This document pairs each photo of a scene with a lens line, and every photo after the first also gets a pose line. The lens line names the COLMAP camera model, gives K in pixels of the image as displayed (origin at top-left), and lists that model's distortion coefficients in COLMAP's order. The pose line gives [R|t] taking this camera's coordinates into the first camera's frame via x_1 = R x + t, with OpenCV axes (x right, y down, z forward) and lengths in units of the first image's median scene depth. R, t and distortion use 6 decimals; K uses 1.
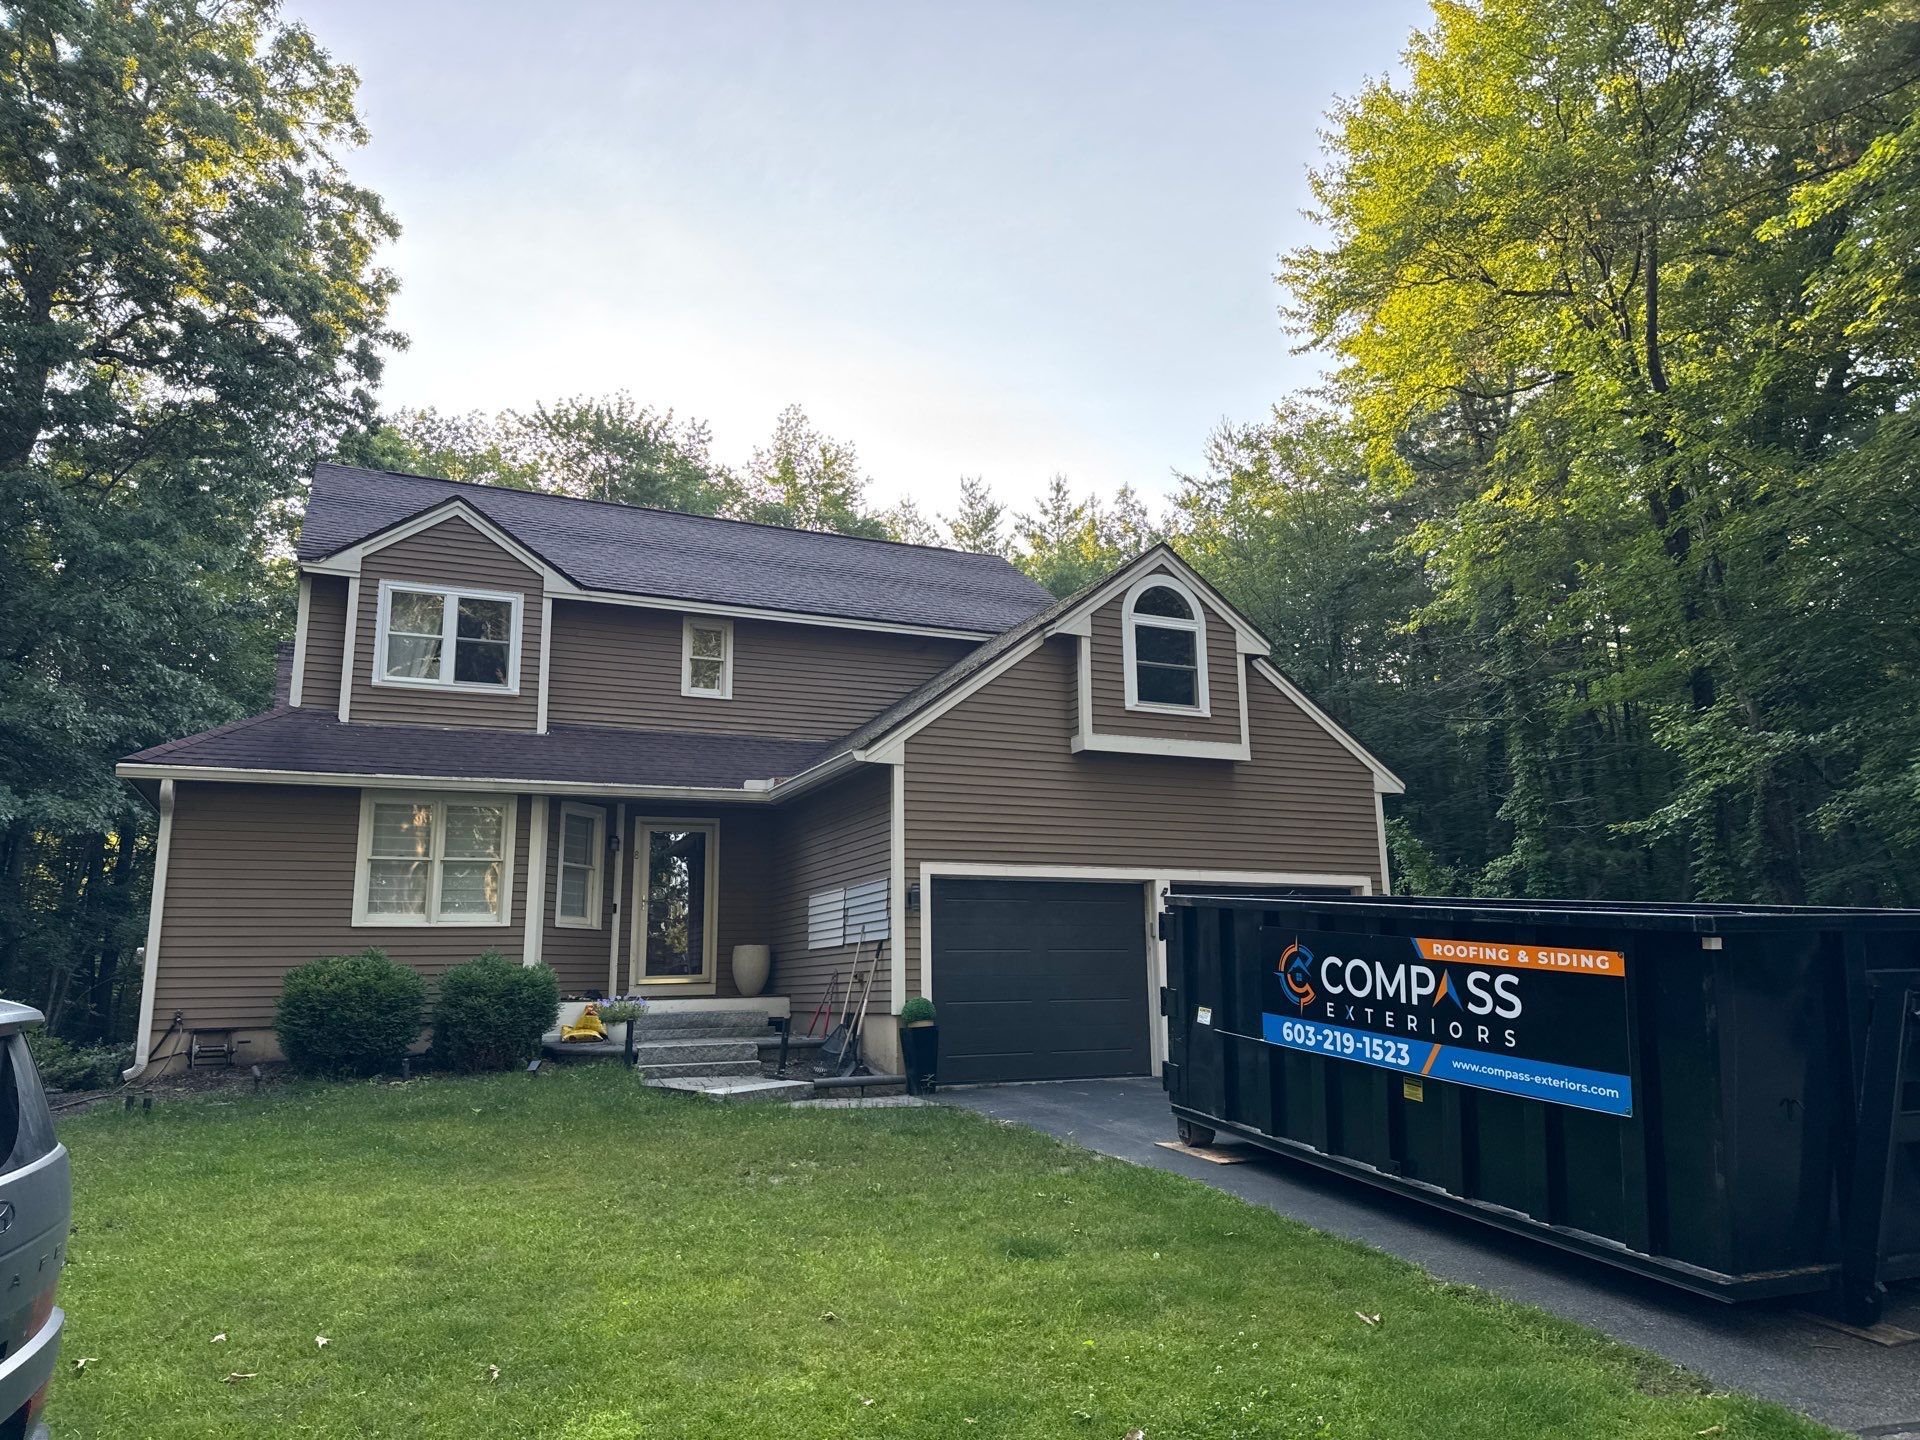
lens RADIAL K [[1348.1, 0, 1006.6], [0, 1348.1, 721.7], [0, 0, 1]] dist [0.027389, -0.039717]
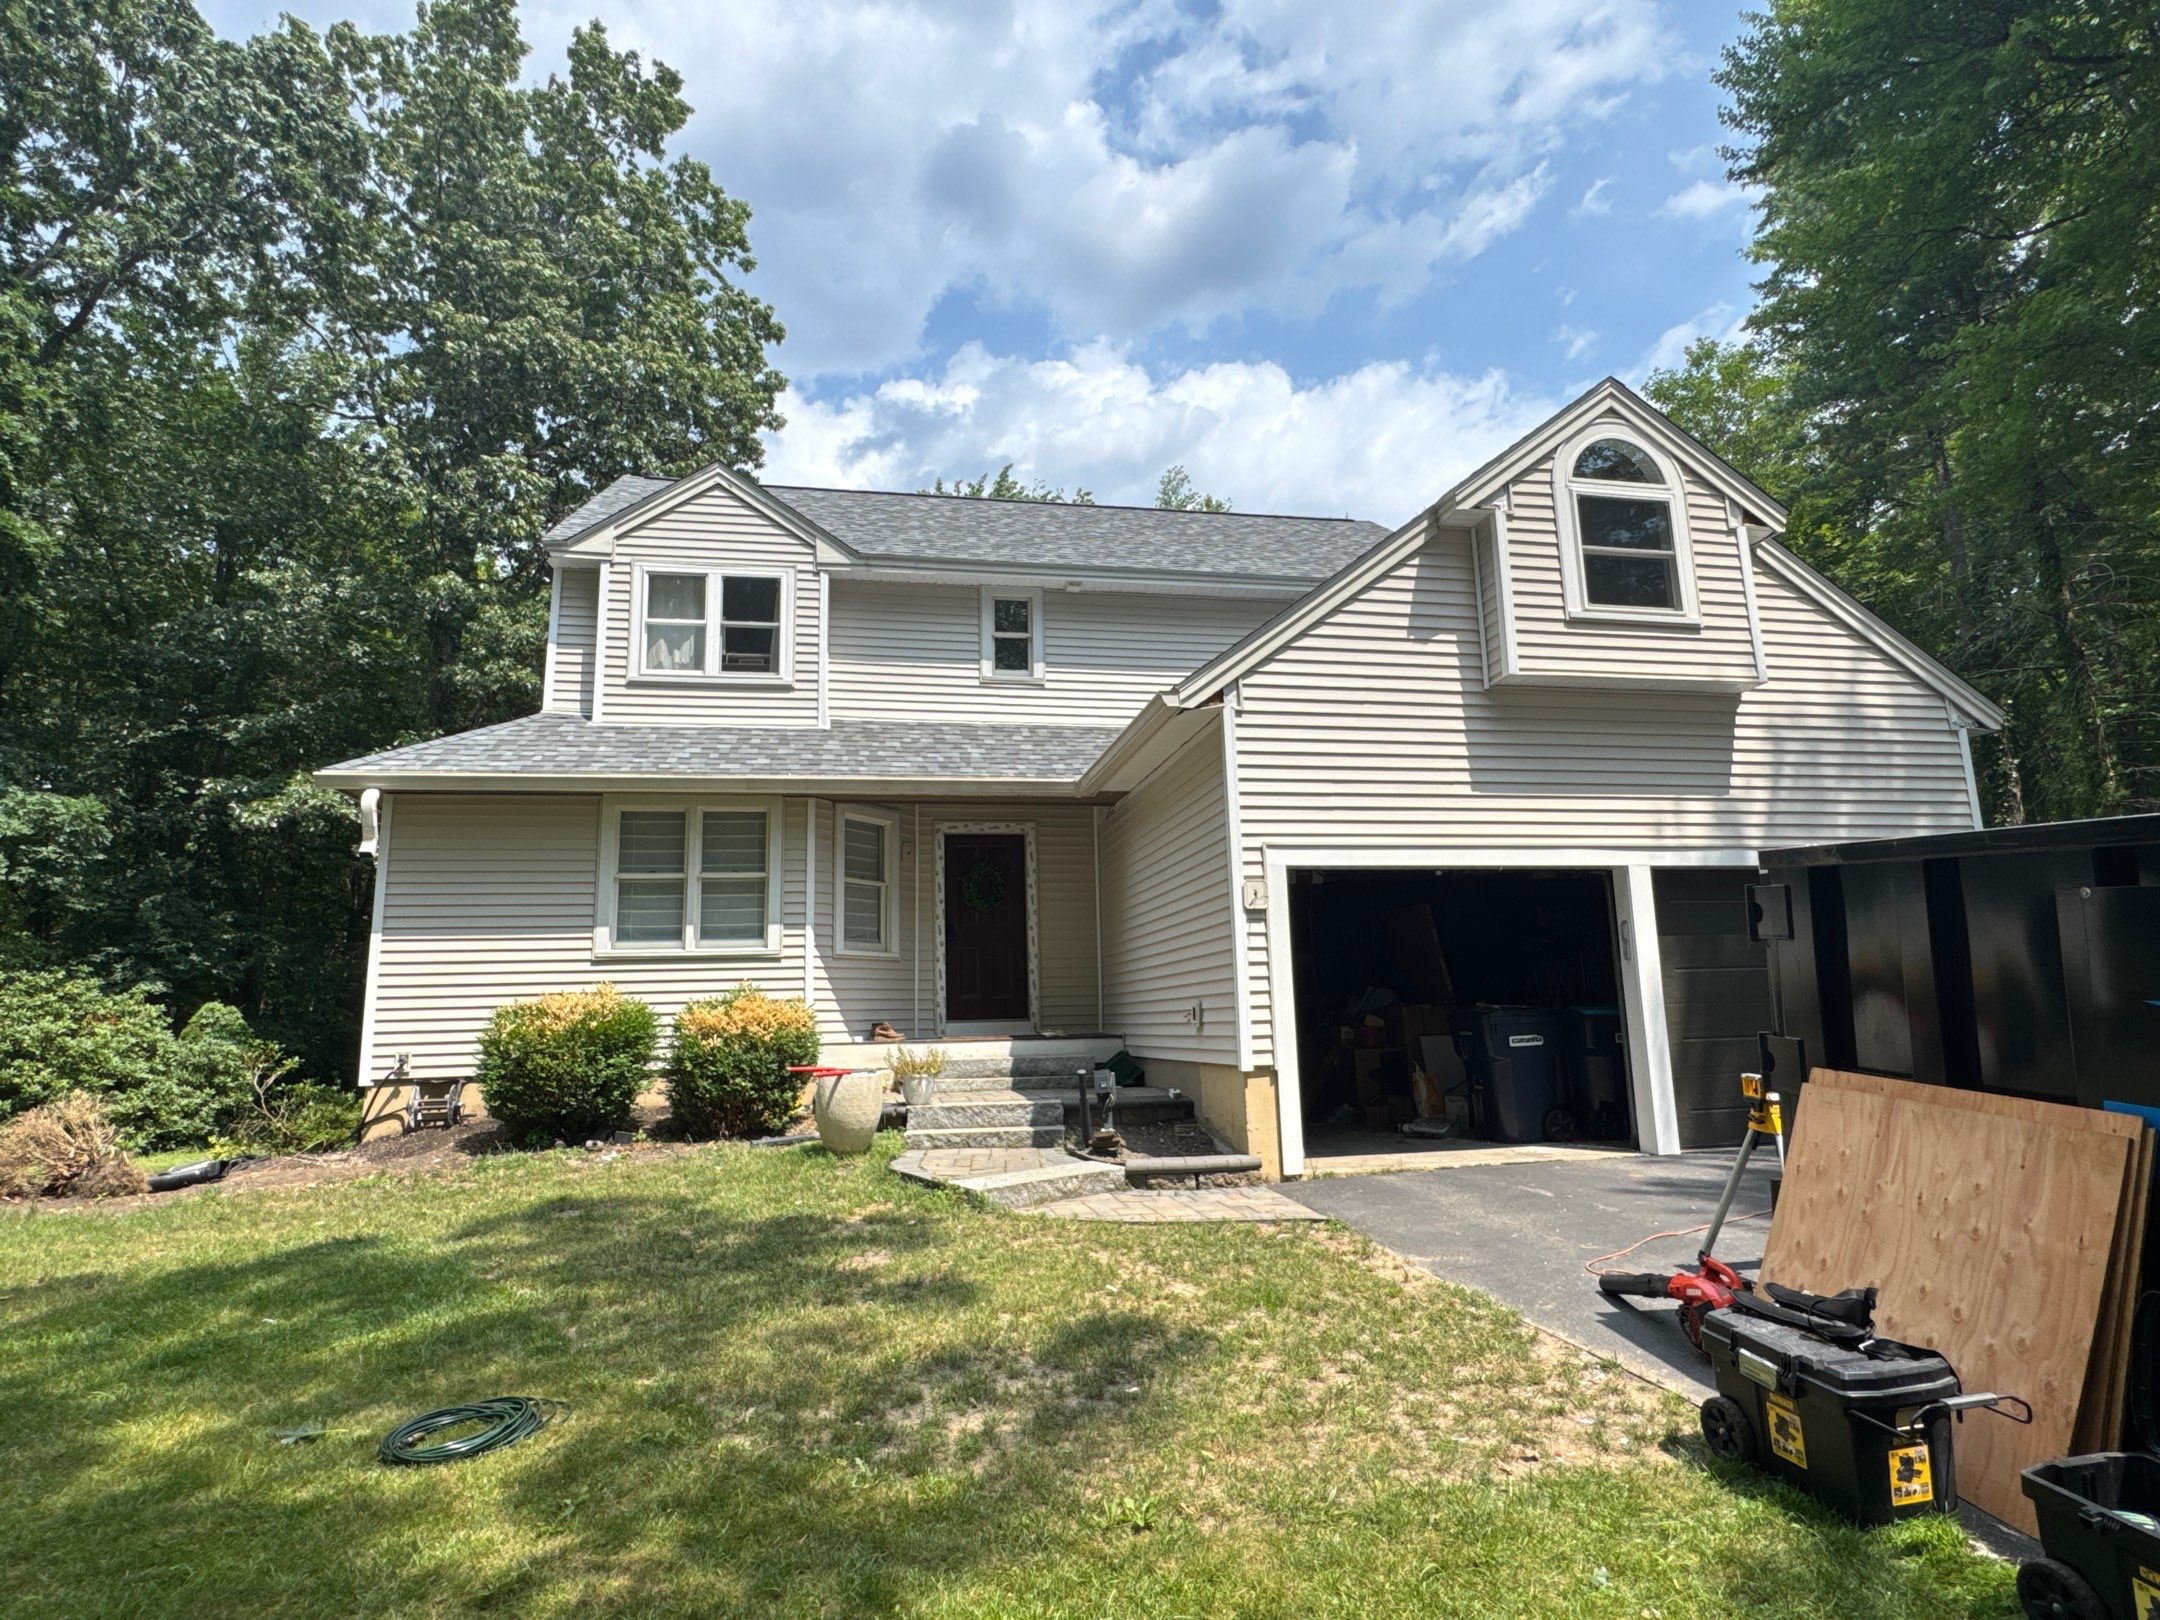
lens RADIAL K [[1163.2, 0, 1075.6], [0, 1163.2, 814.8], [0, 0, 1]] dist [-0.002685, -0.000738]
pose [[0.965212, -0.050229, -0.256600, -0.005119], [0.053945, 0.998516, 0.007457, 0.066047], [0.255844, -0.021040, 0.966489, 0.340153]]
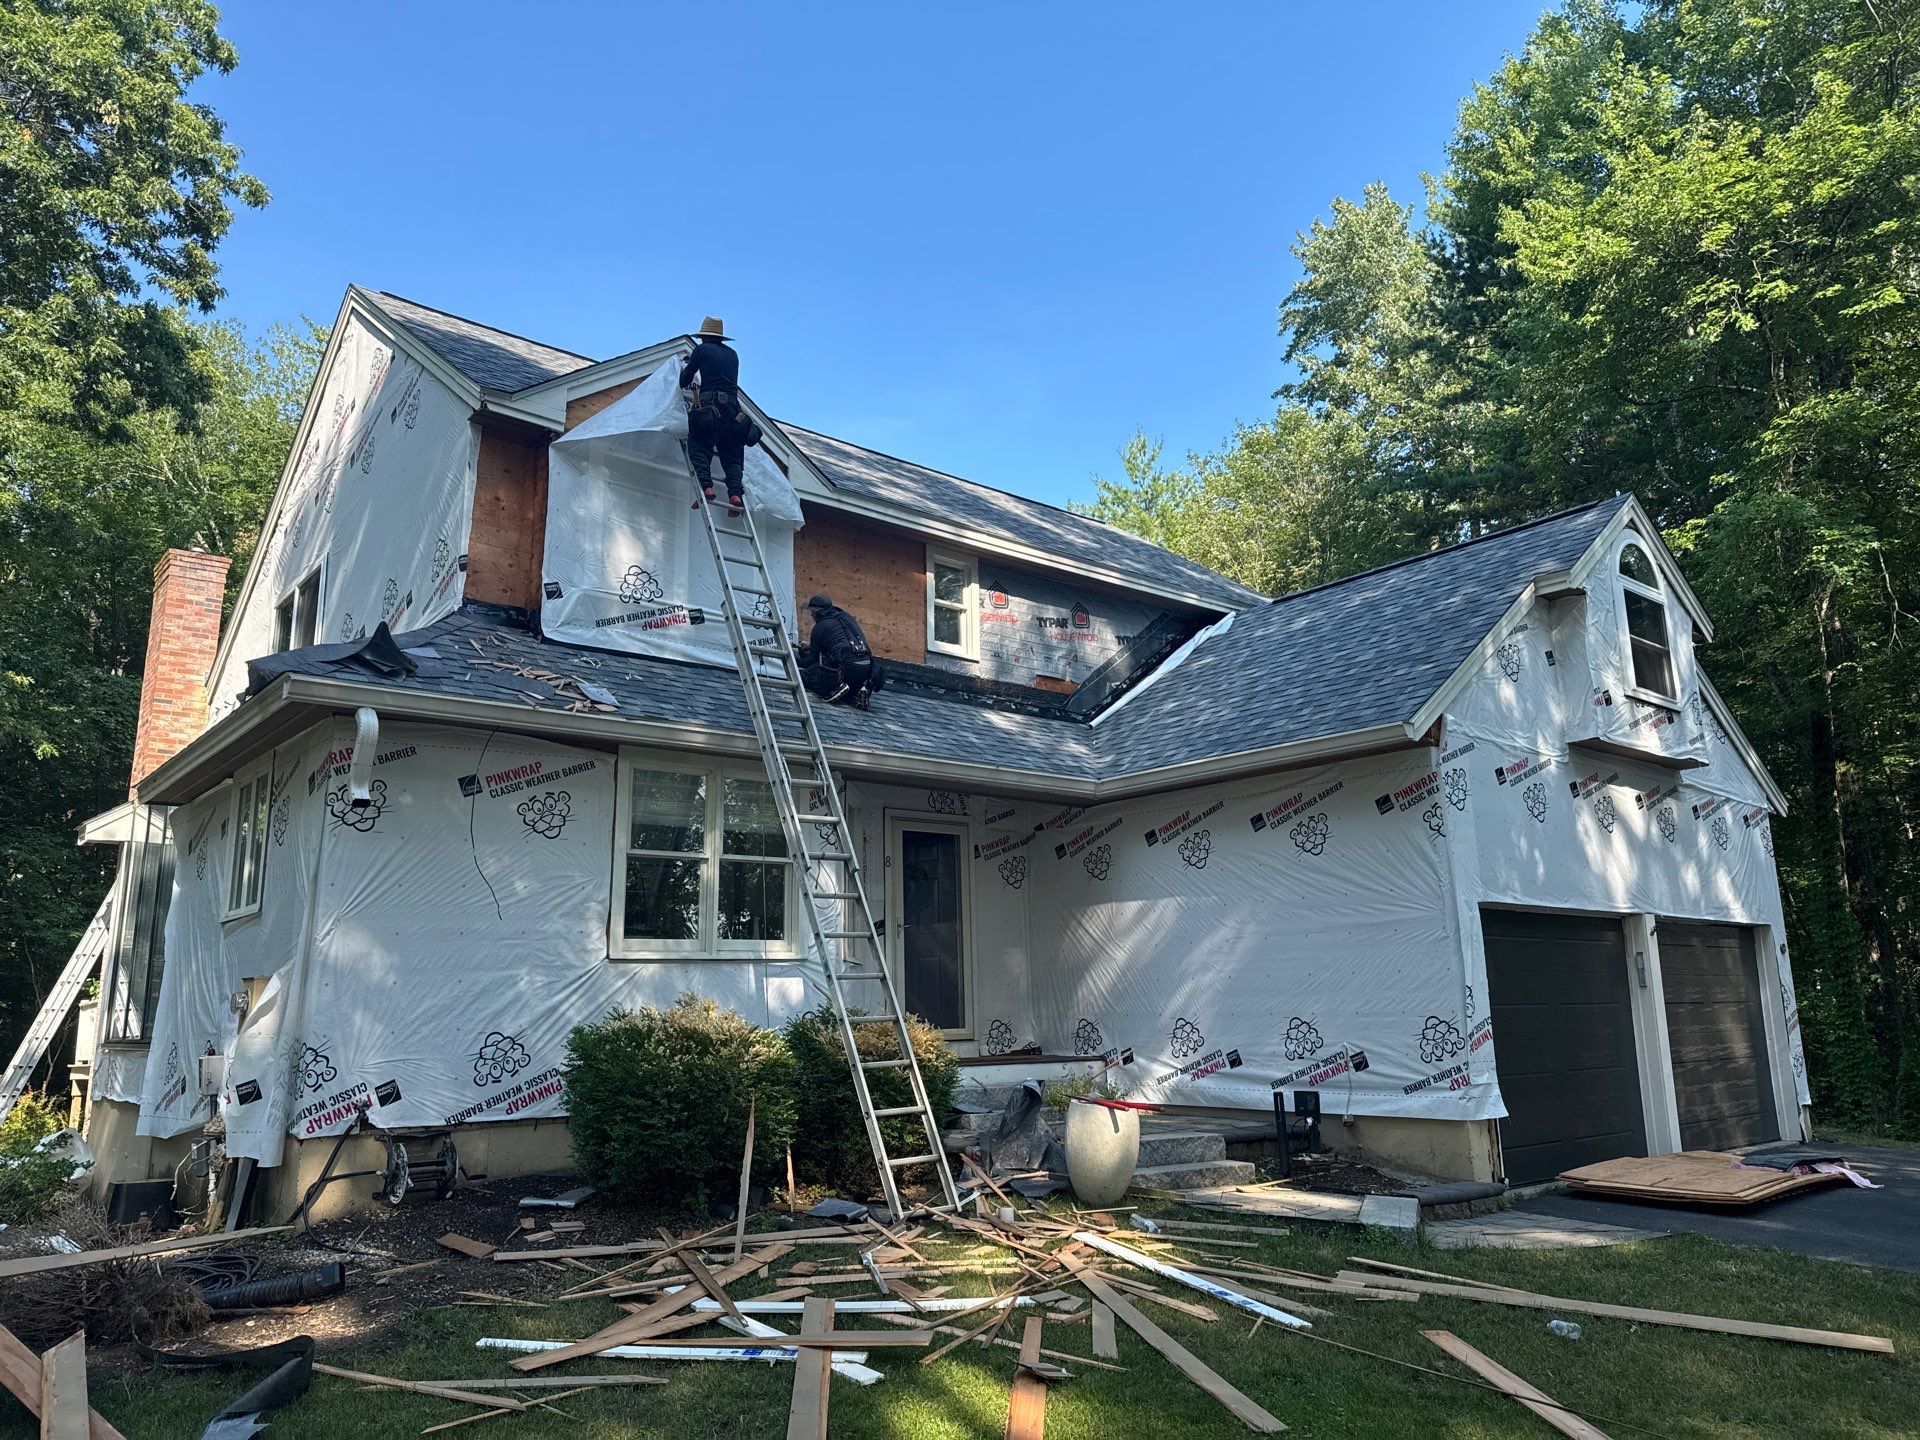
lens RADIAL K [[1347.3, 0, 960.0], [0, 1347.3, 720.0], [0, 0, 1]] dist [0.032672, -0.003697]
pose [[0.969399, 0.055000, 0.239249, -0.430597], [-0.048284, 0.998260, -0.033844, 0.046533], [-0.240694, 0.021256, 0.970368, 0.302616]]
